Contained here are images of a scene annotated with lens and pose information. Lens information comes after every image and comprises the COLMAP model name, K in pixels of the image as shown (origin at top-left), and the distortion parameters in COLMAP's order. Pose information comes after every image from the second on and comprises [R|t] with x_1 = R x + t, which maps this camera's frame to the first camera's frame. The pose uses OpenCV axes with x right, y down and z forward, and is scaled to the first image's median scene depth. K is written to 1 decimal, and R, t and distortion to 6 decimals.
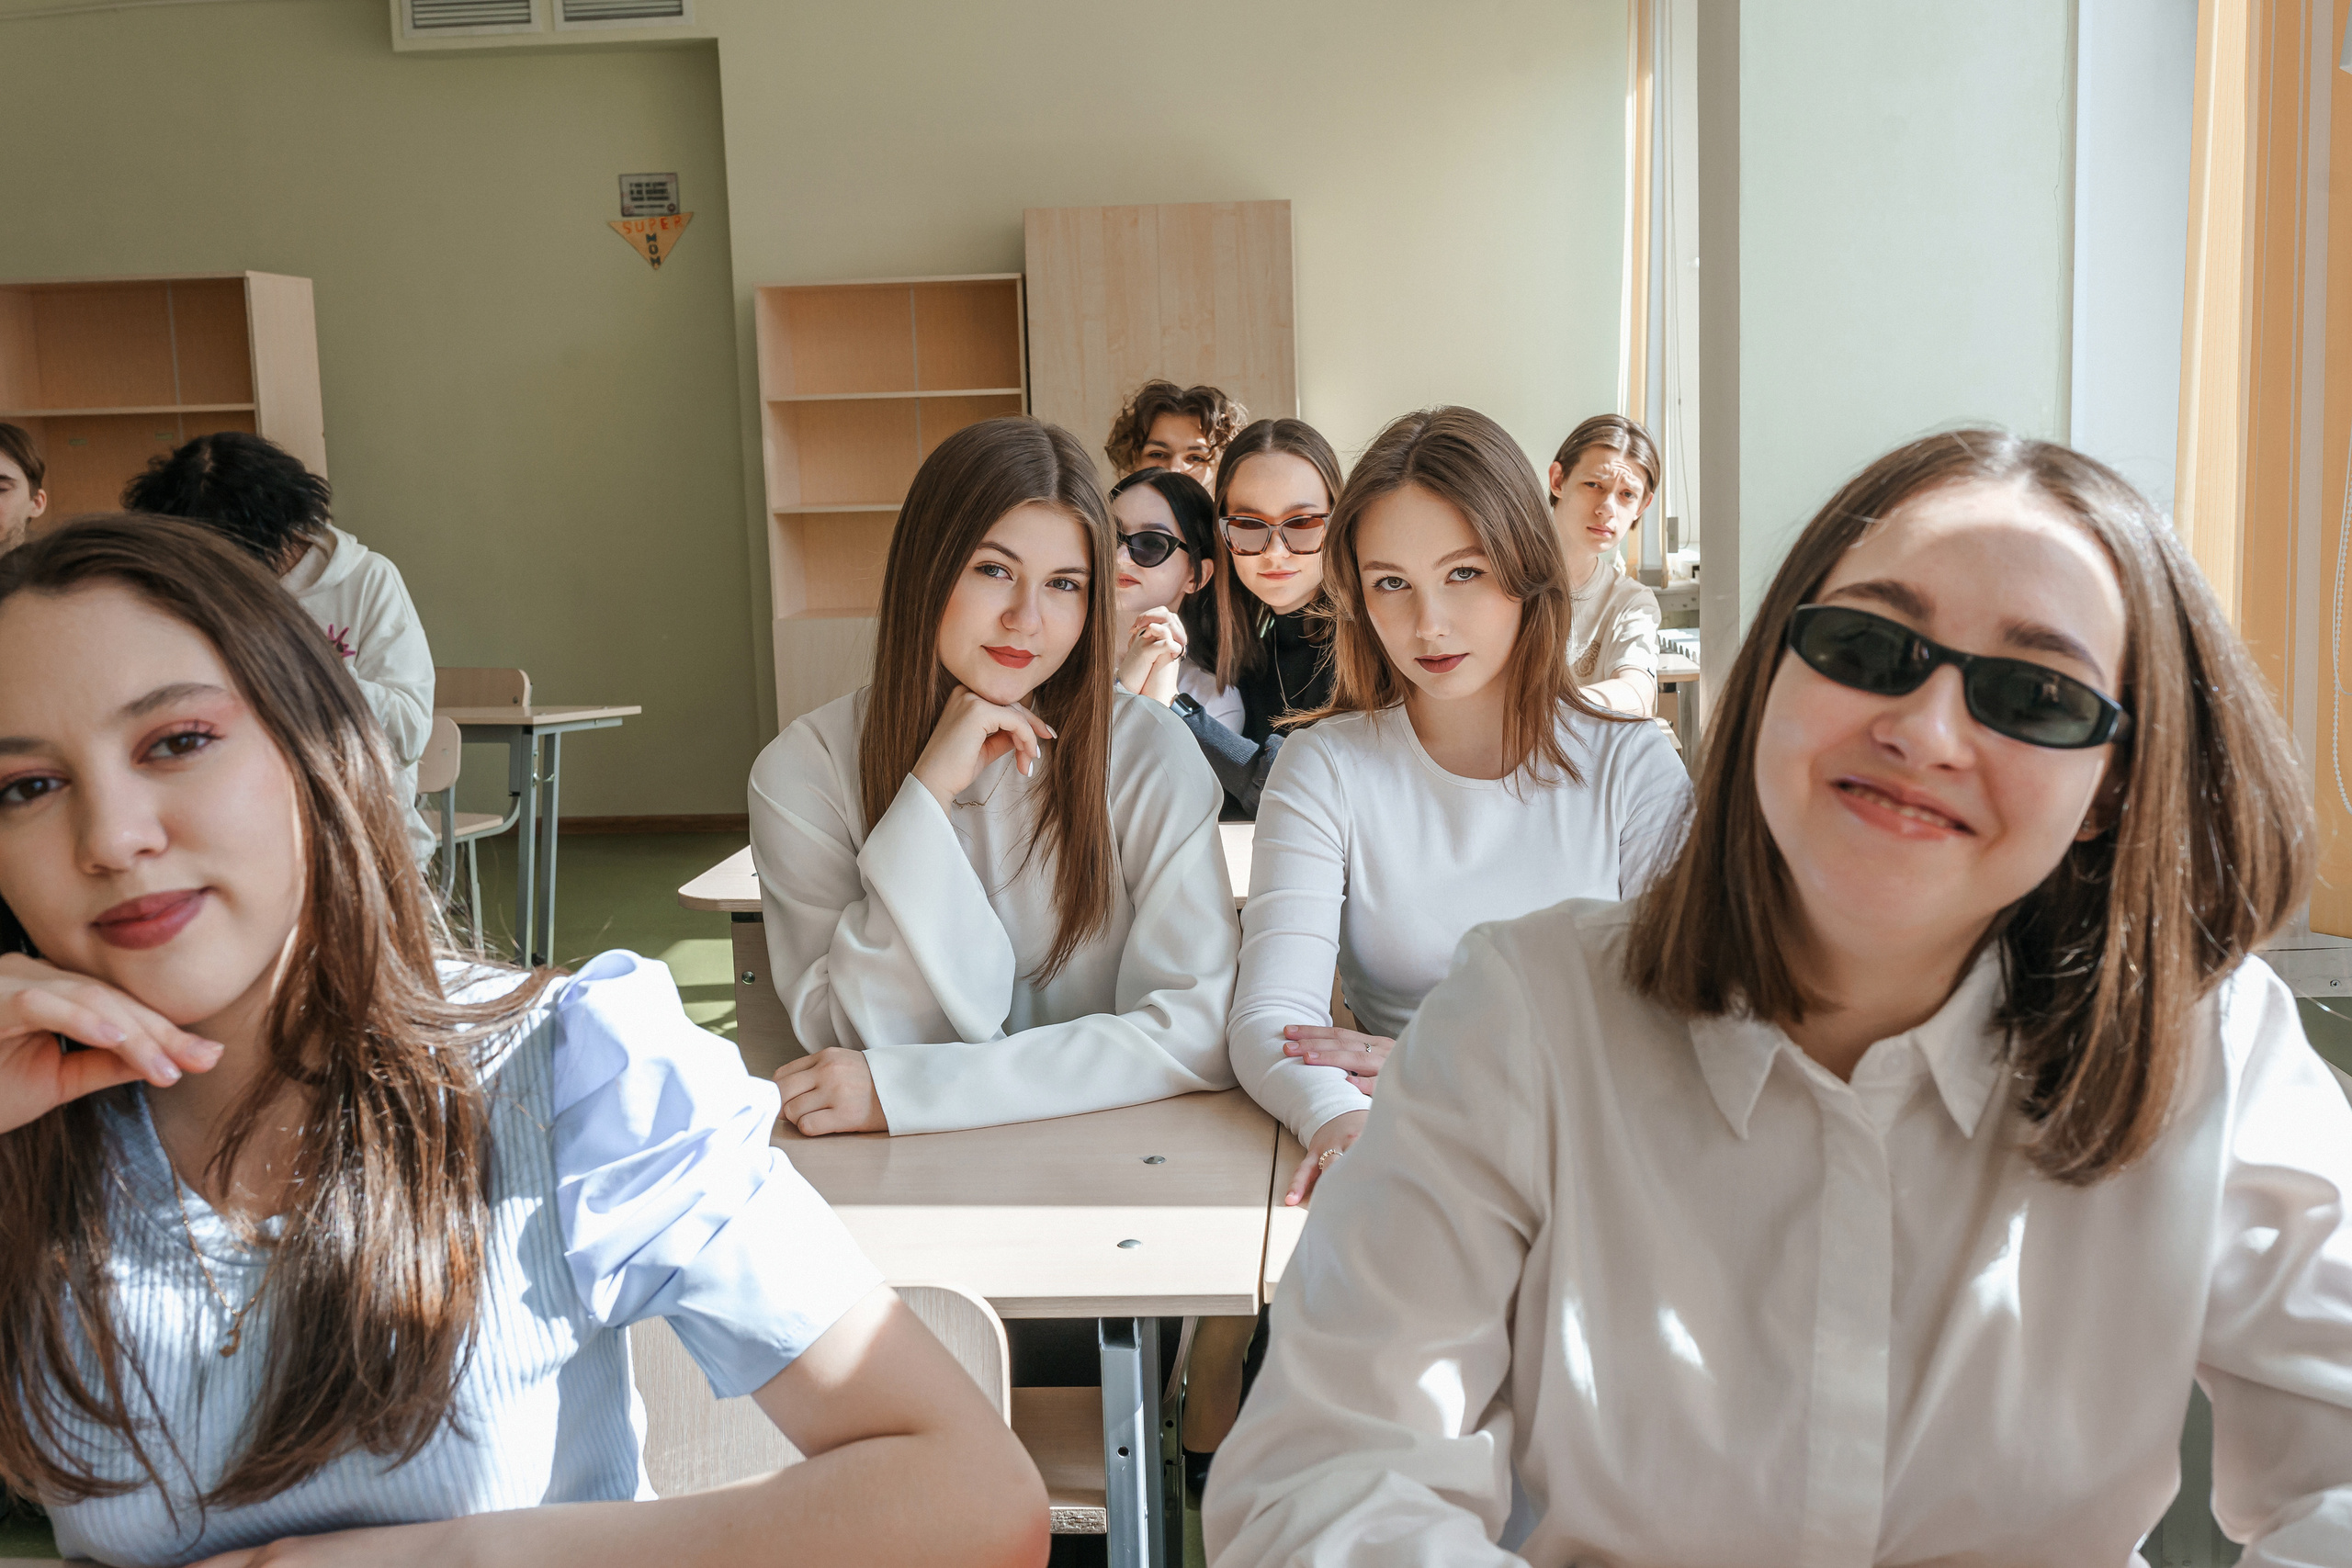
lens RADIAL K [[2217.4, 0, 1184.1], [0, 2217.4, 821.5], [0, 0, 1]] dist [-0.010004, -0.001208]
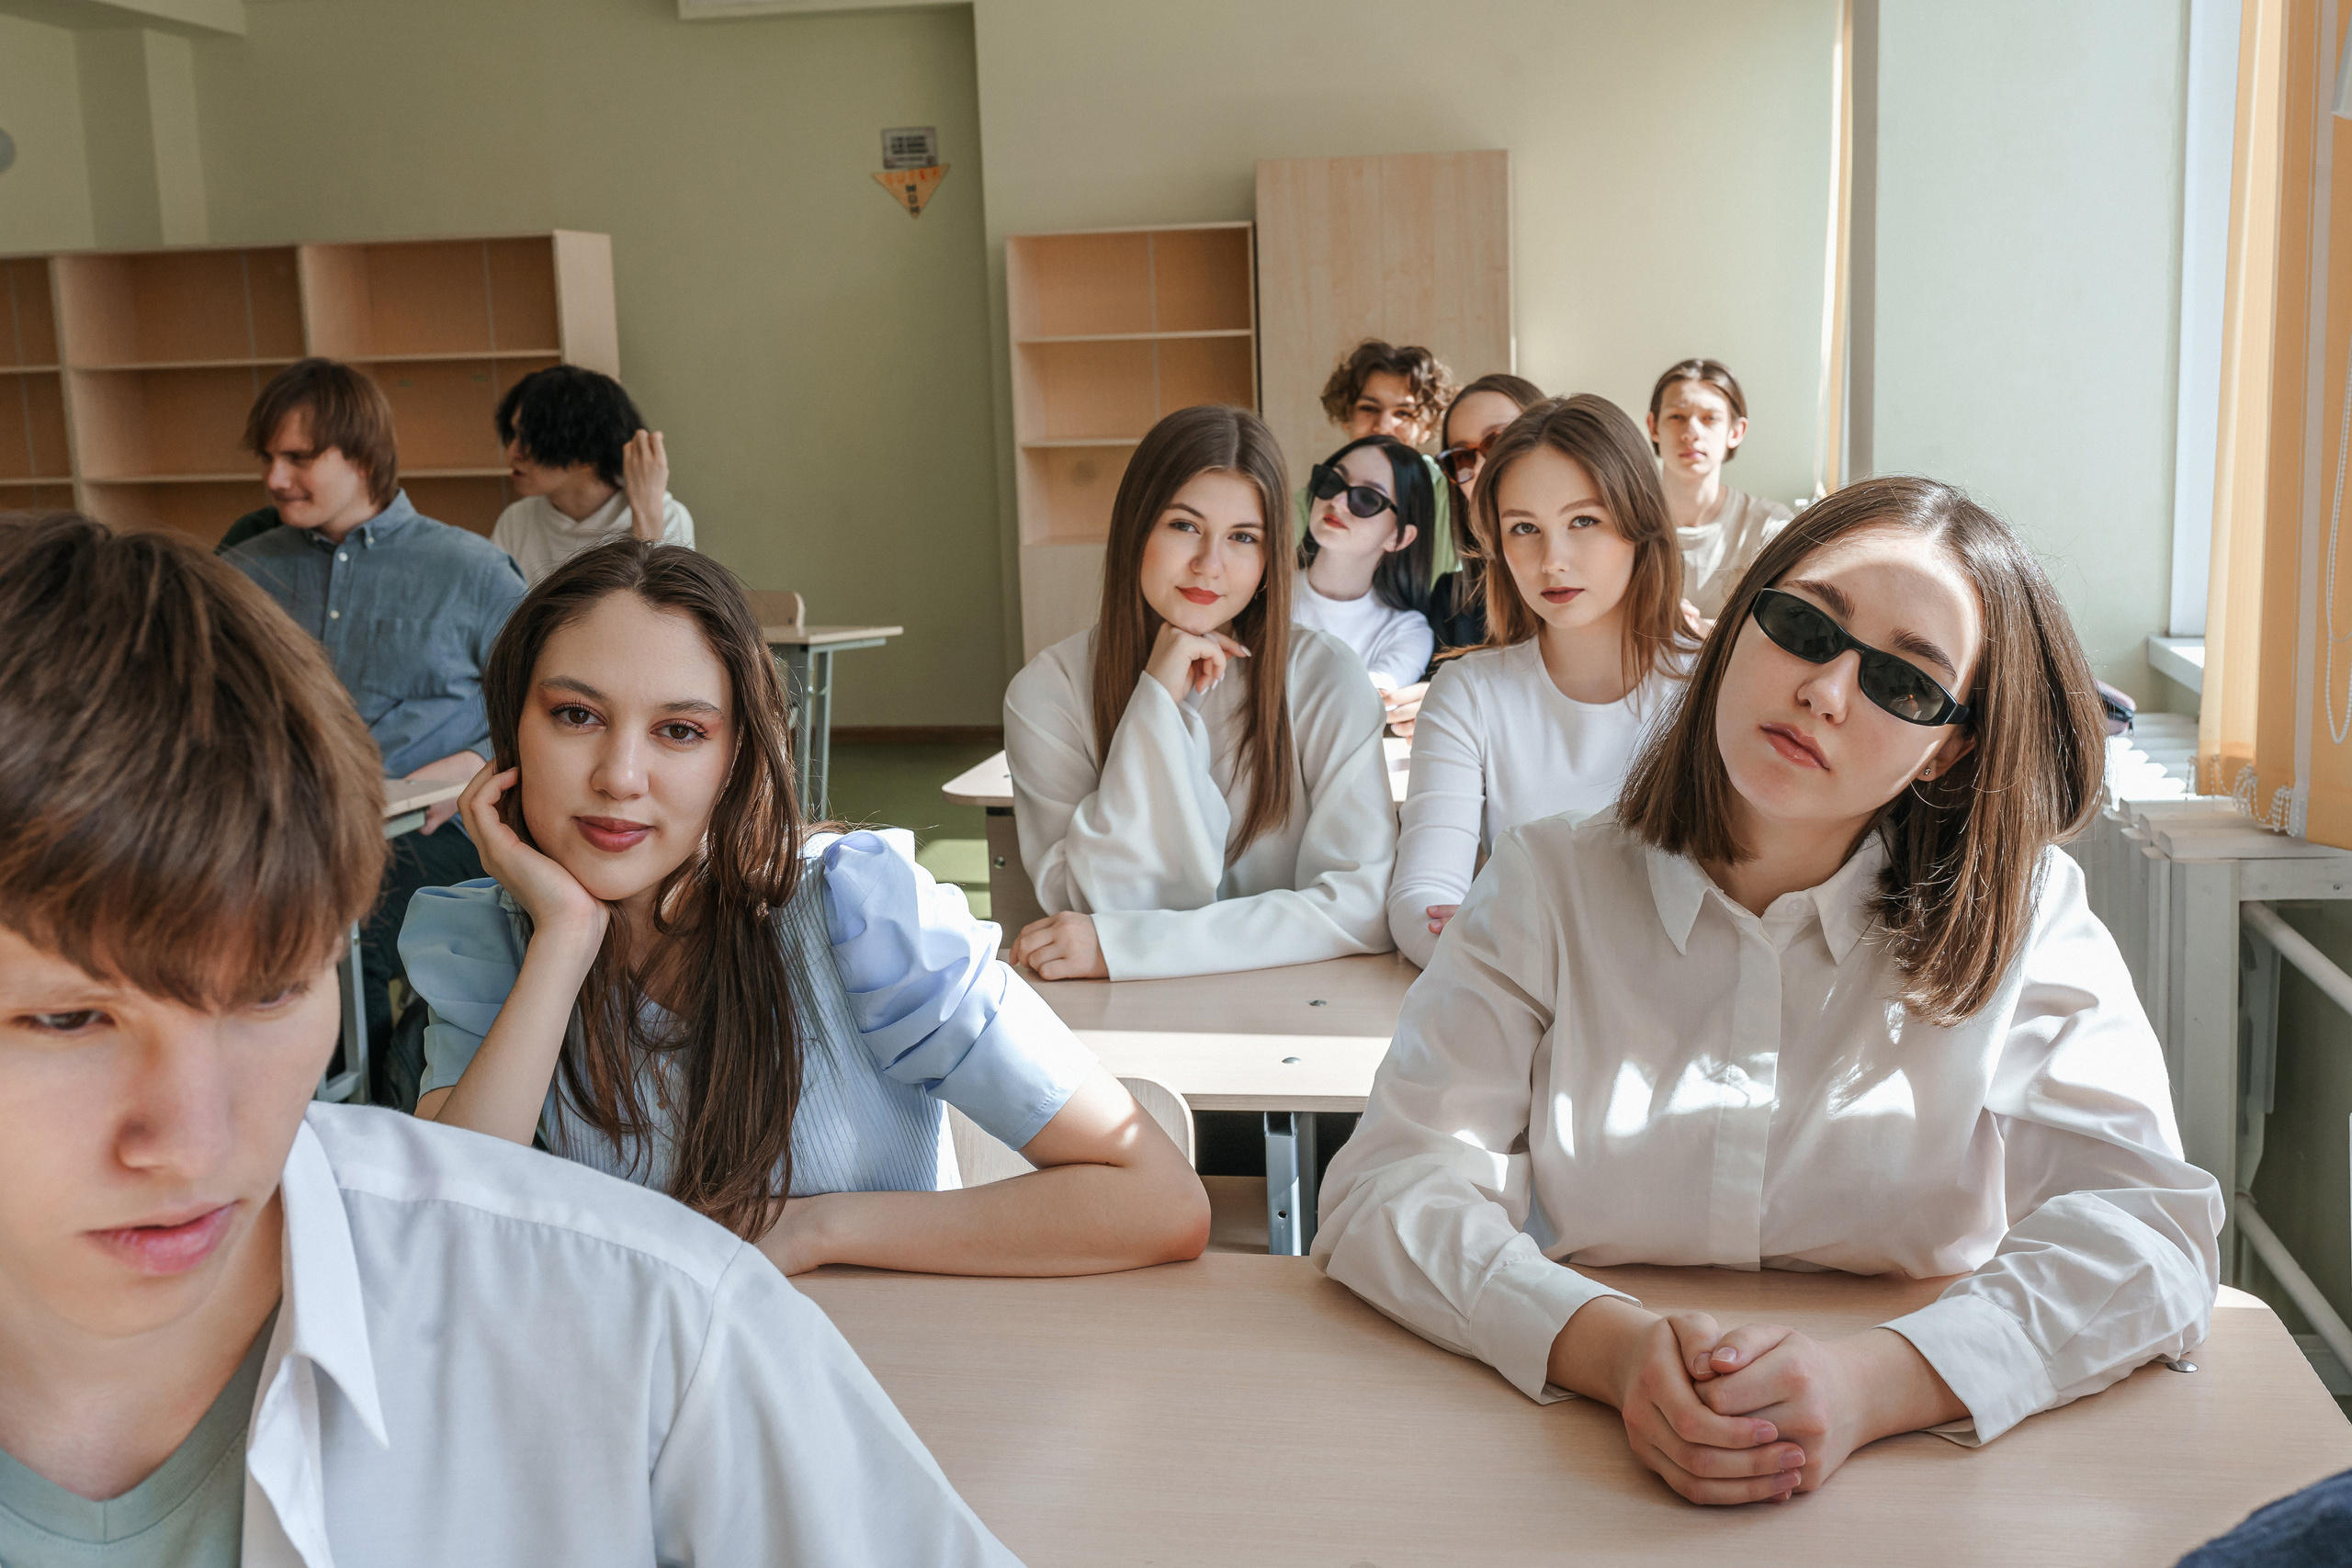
lens RADIAL K [[2217.4, 0, 1184.1], [0, 2217.4, 821.5], [0, 0, 1]] dist [-0.010004, -0.001208]
pose [[0.994139, 0.016361, -0.106864, 0.036468], [-0.012290, 0.999177, 0.038647, 0.001145], [0.107408, -0.037107, 0.993522, -0.215767]]
